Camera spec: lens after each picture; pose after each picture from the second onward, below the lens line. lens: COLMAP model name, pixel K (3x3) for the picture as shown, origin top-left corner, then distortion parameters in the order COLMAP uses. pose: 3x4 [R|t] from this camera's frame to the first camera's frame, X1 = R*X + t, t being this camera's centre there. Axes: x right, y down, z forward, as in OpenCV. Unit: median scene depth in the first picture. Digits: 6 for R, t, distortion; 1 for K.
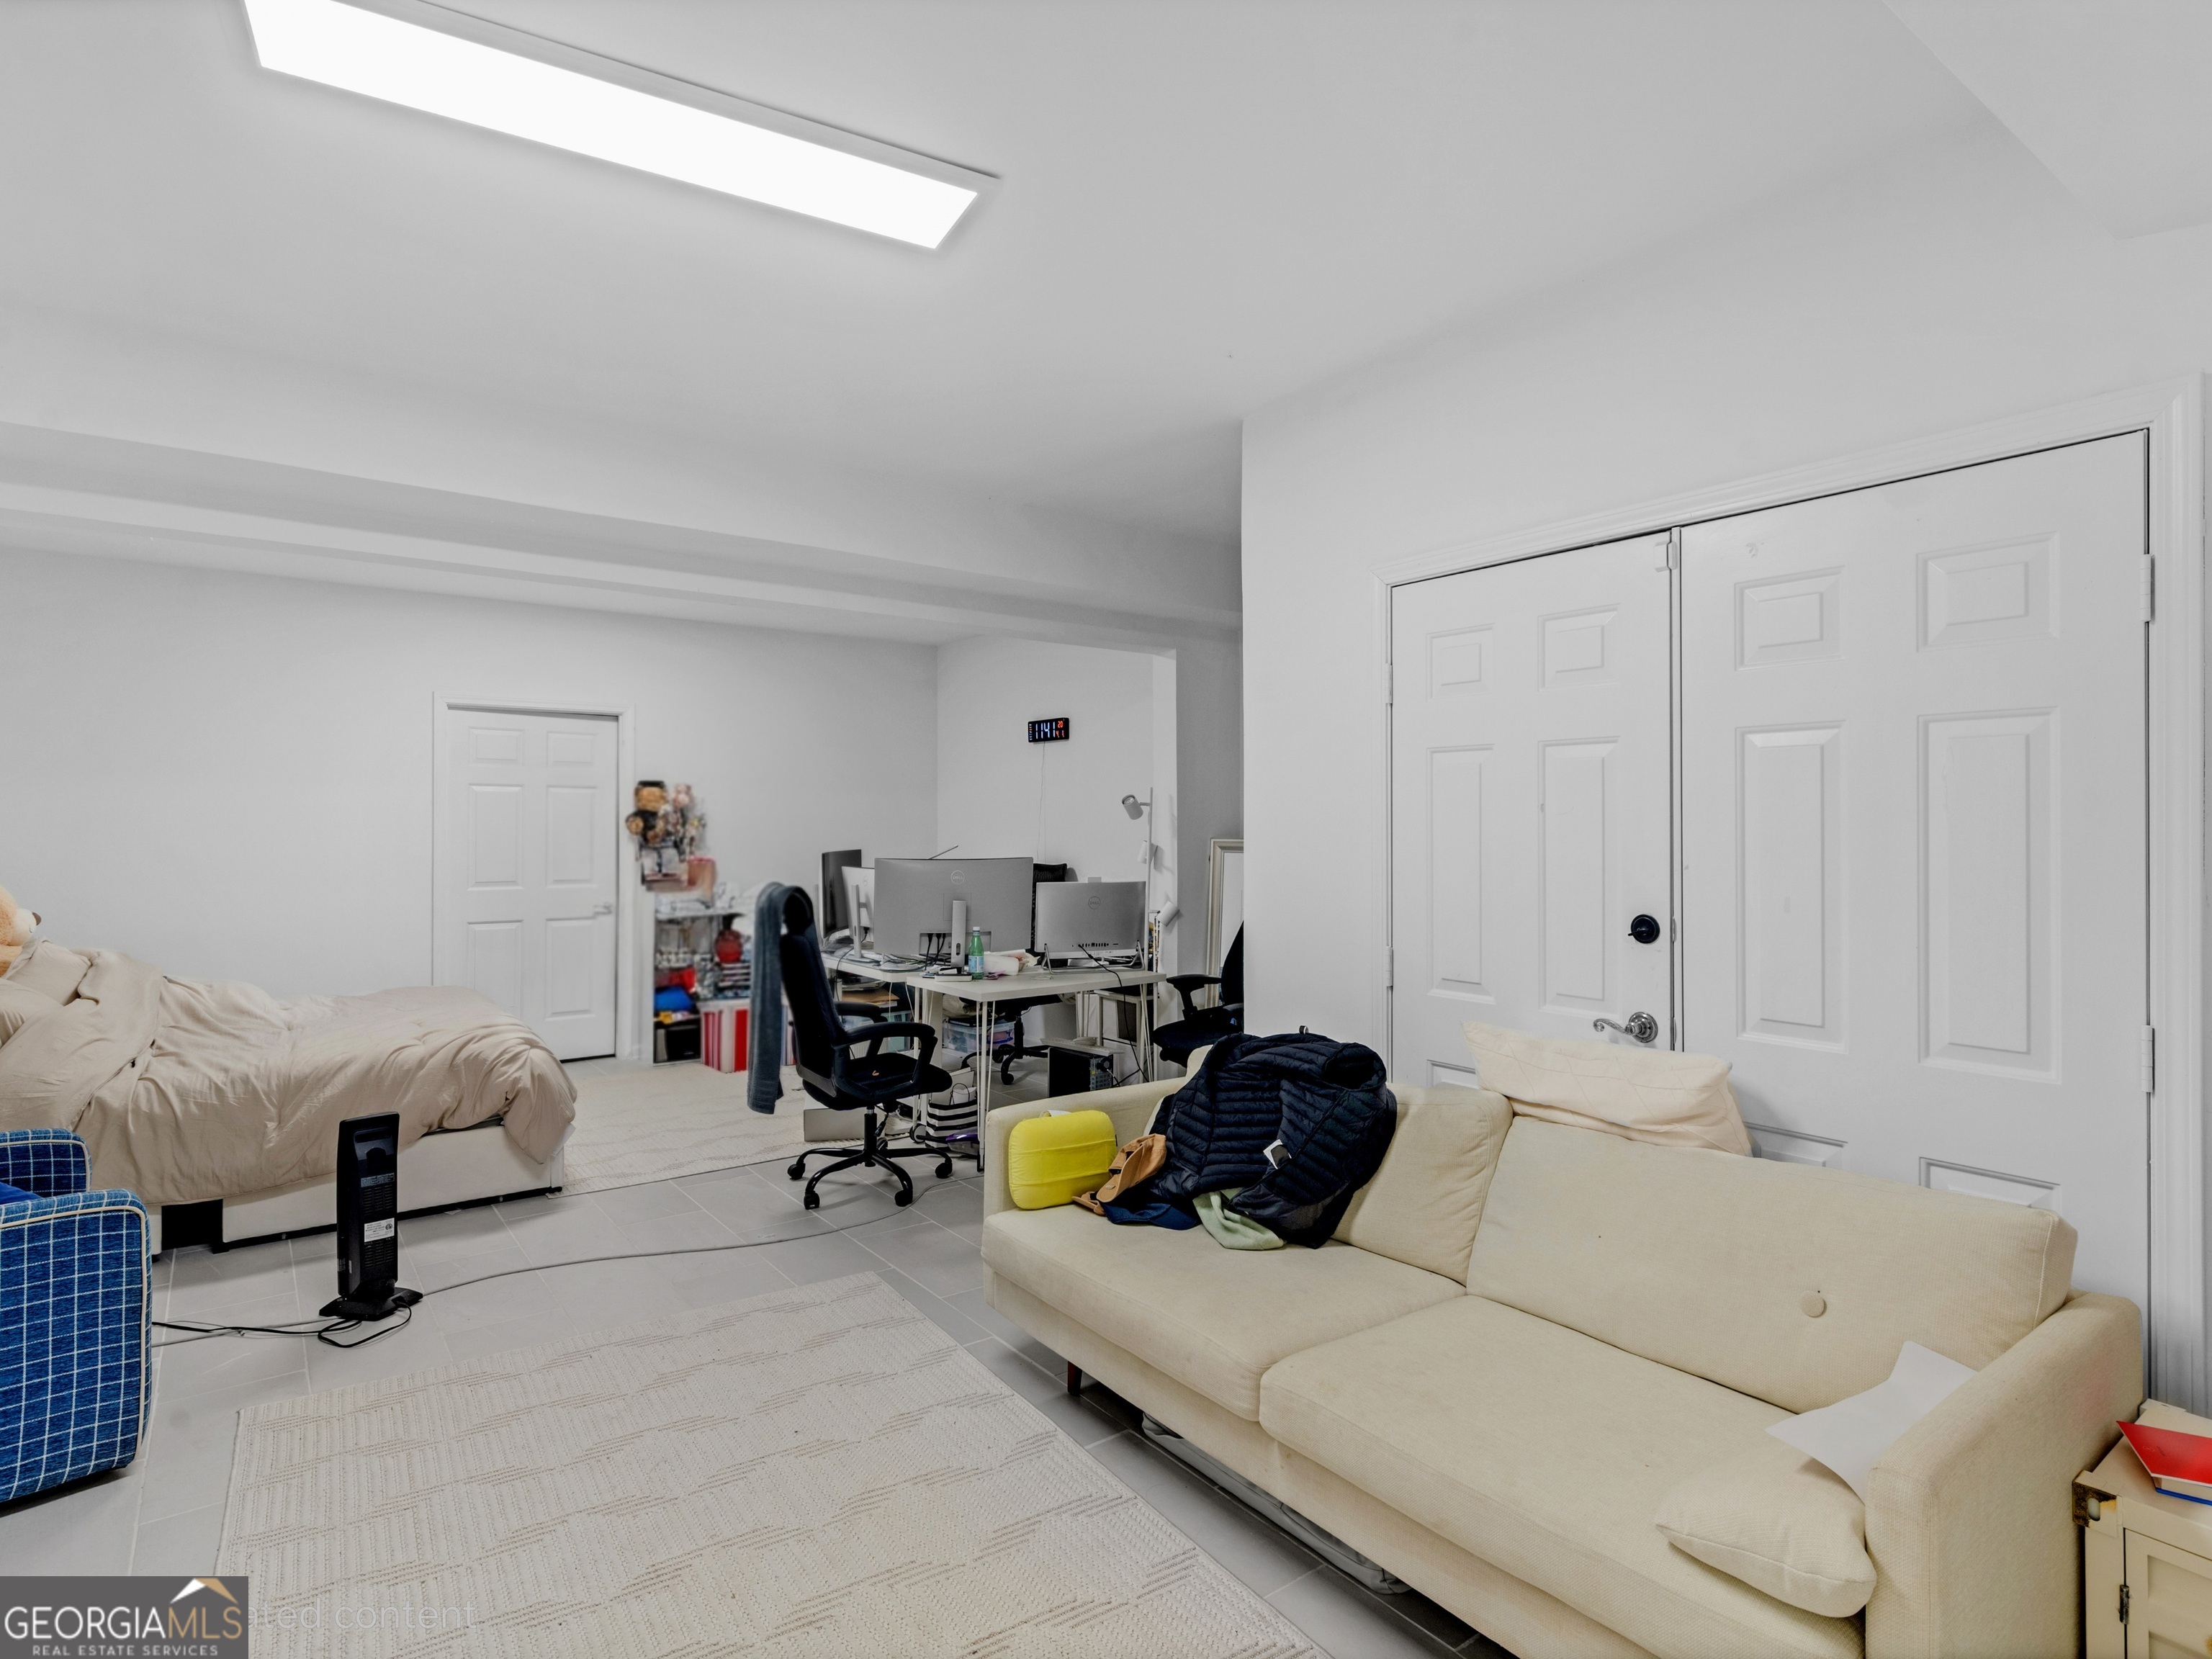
lens RADIAL K [[1157.9, 0, 1099.5], [0, 1157.9, 824.6], [0, 0, 1]] dist [-0.001440, -0.000032]
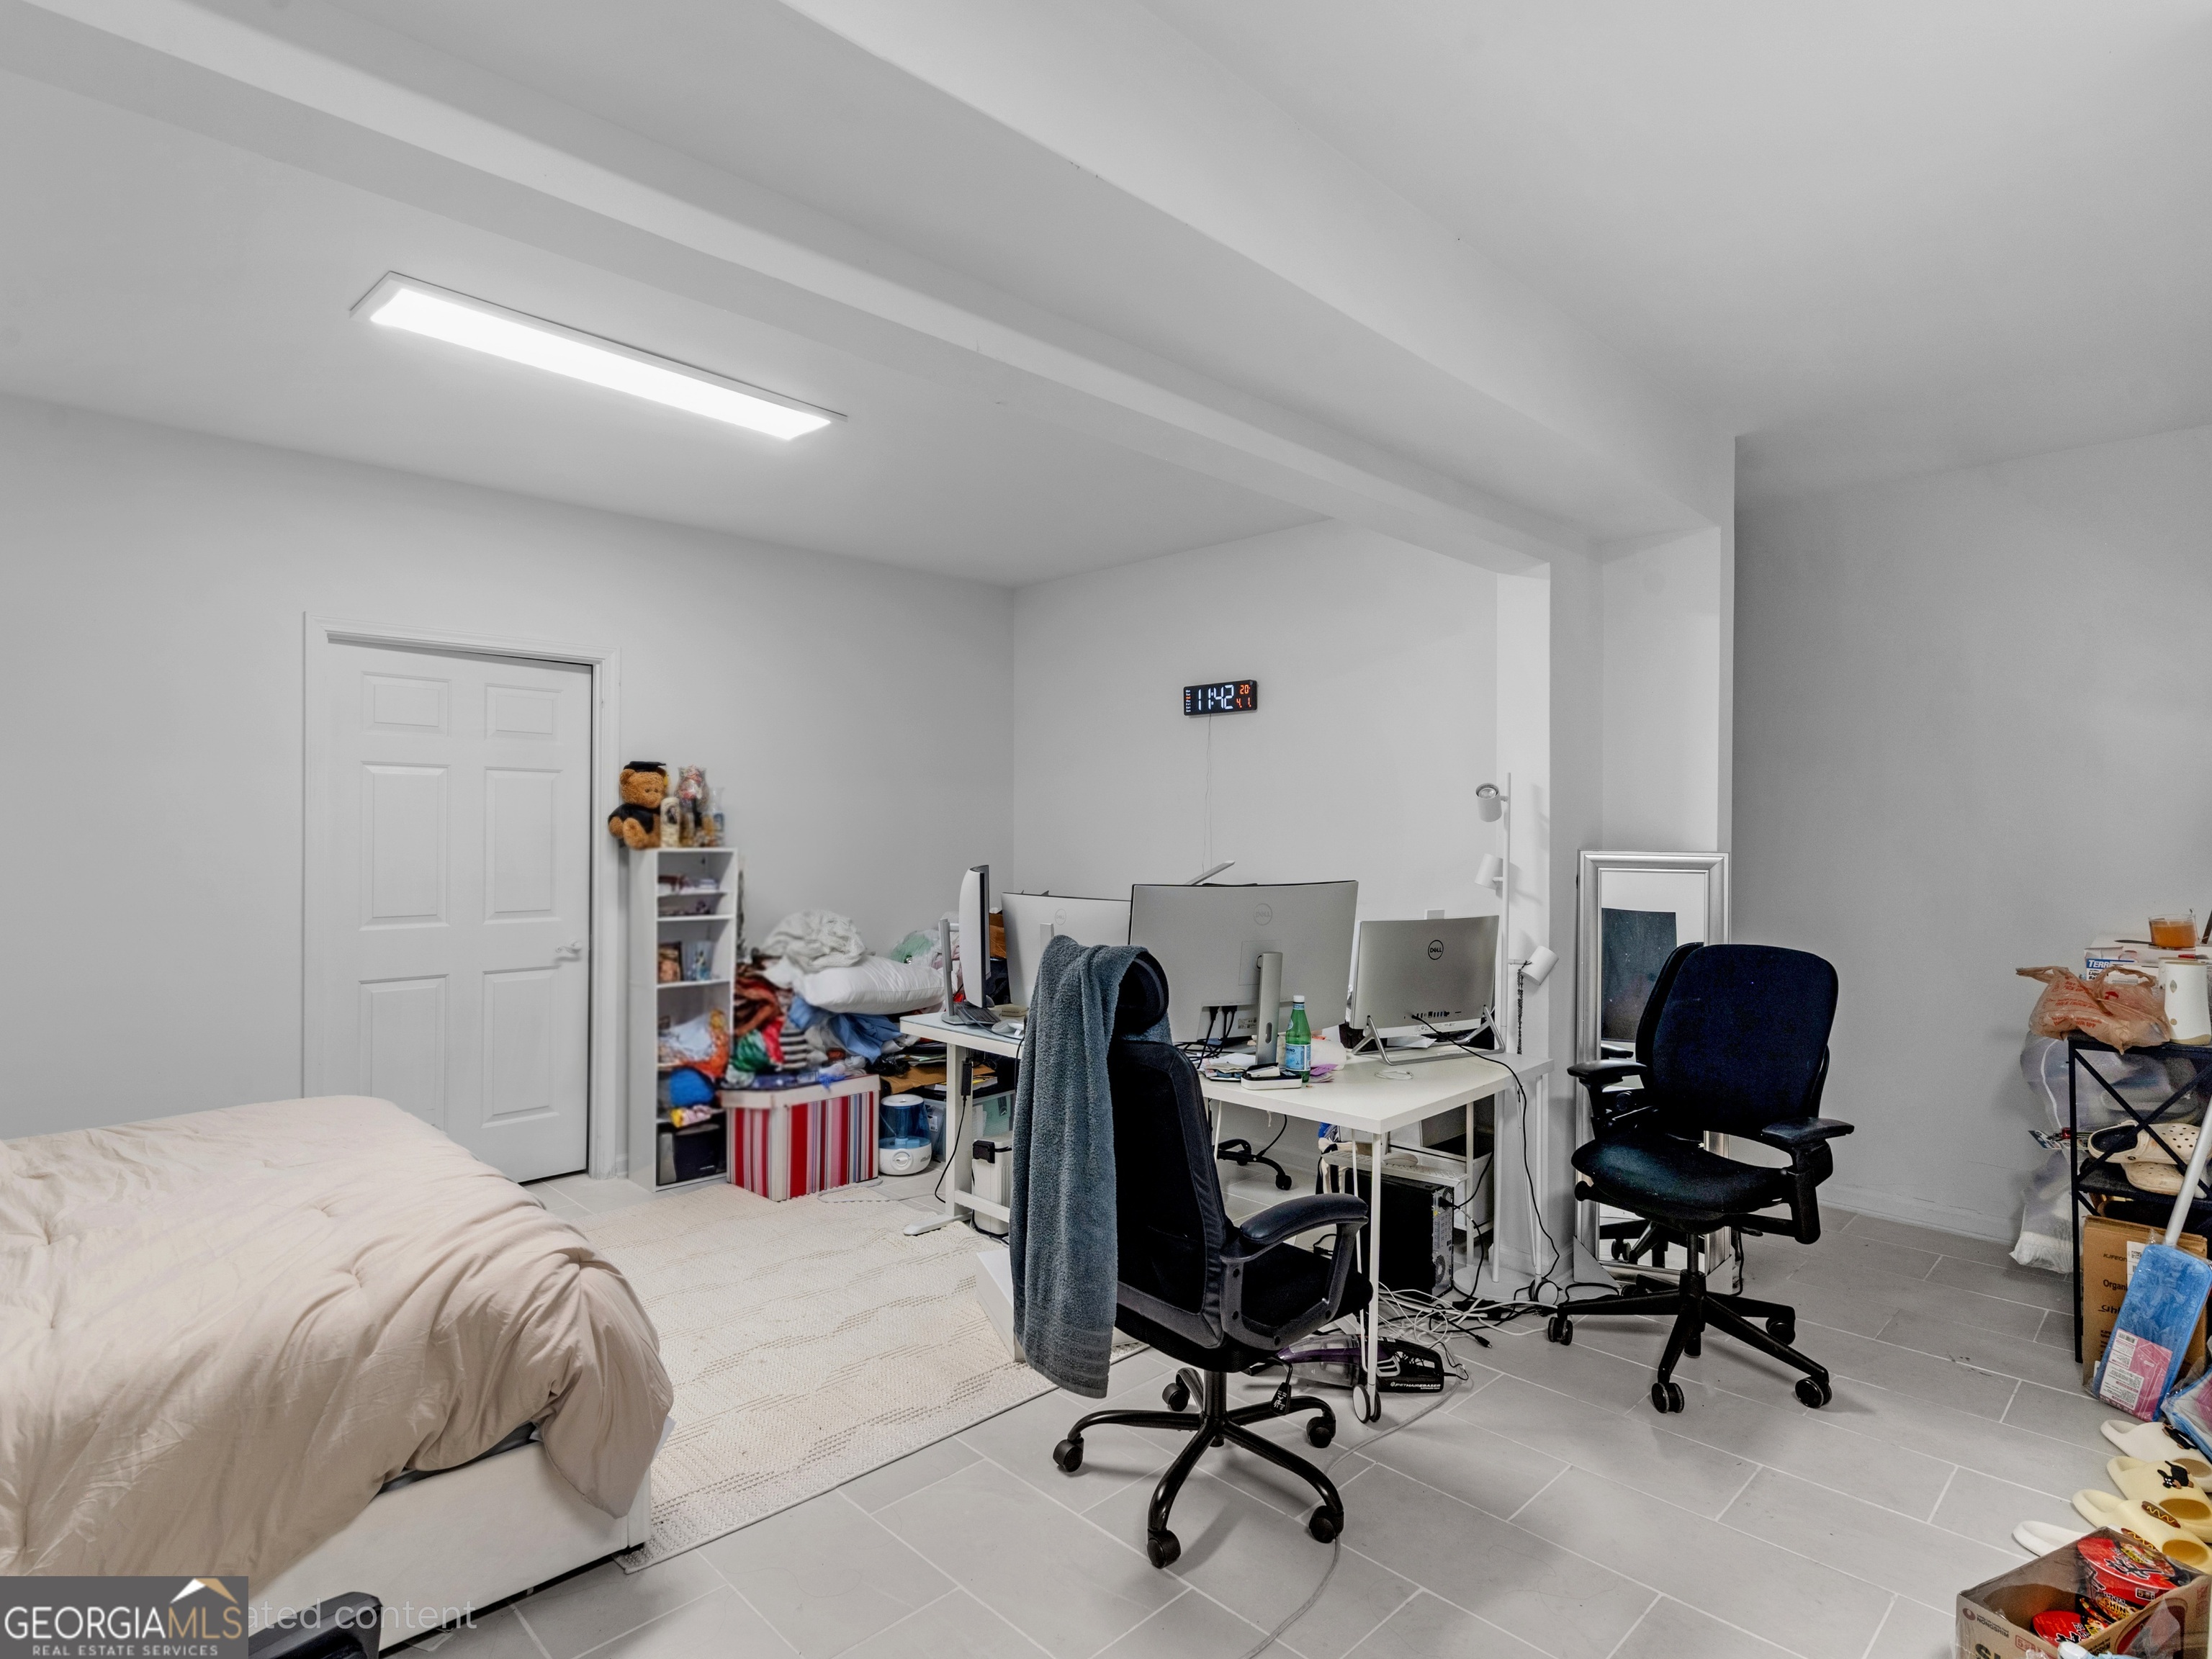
lens RADIAL K [[1157.9, 0, 1112.9], [0, 1157.9, 833.4], [0, 0, 1]] dist [-0.001440, -0.000032]
pose [[0.990750, 0.002623, 0.135672, -0.222758], [-0.003128, 0.999989, 0.003506, 0.000379], [-0.135662, -0.003898, 0.990748, 0.316043]]
